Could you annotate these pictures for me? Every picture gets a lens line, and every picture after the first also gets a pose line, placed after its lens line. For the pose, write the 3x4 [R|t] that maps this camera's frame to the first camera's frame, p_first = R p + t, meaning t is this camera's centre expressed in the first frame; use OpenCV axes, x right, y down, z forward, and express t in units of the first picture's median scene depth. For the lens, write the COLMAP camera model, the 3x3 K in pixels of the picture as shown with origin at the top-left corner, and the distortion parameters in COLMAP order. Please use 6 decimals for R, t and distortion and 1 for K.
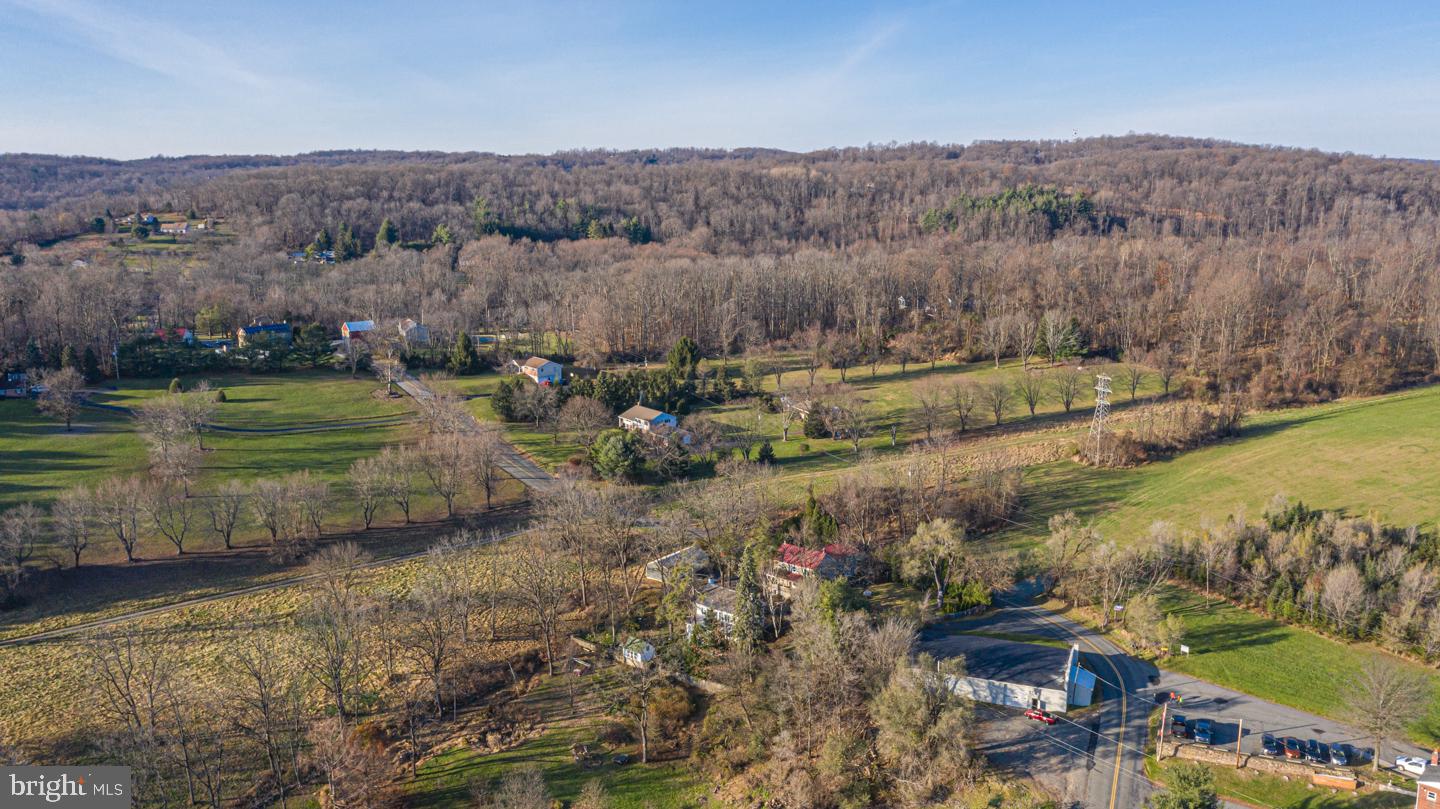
lens RADIAL K [[1125.0, 0, 720.0], [0, 1125.0, 404.5], [0, 0, 1]] dist [-0.001478, 0.007625]
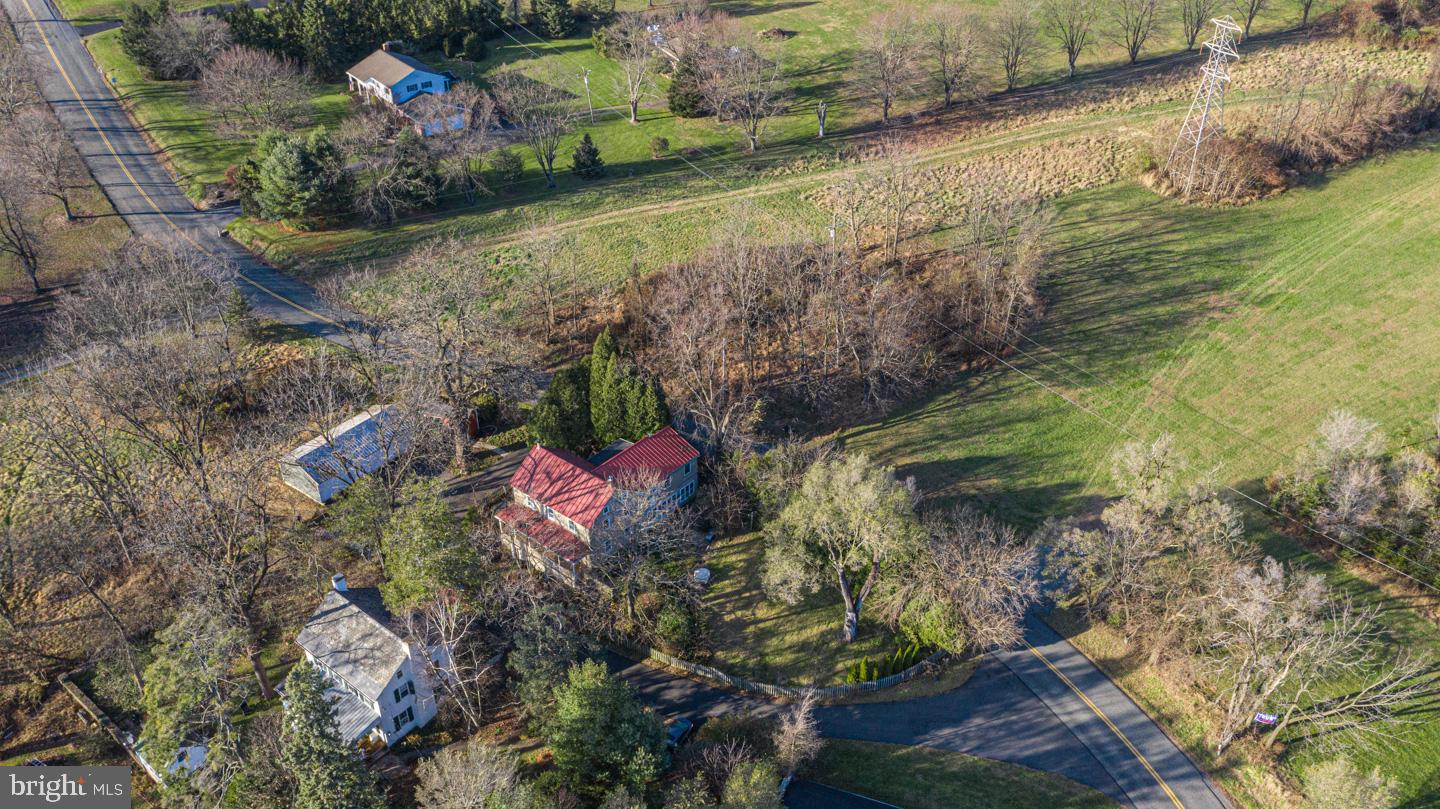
lens RADIAL K [[1125.0, 0, 720.0], [0, 1125.0, 404.5], [0, 0, 1]] dist [-0.001478, 0.007625]
pose [[0.999908, -0.004255, 0.012918, 0.103012], [-0.001014, 0.923818, 0.382830, -0.059022], [-0.013563, -0.382808, 0.923728, 0.461019]]
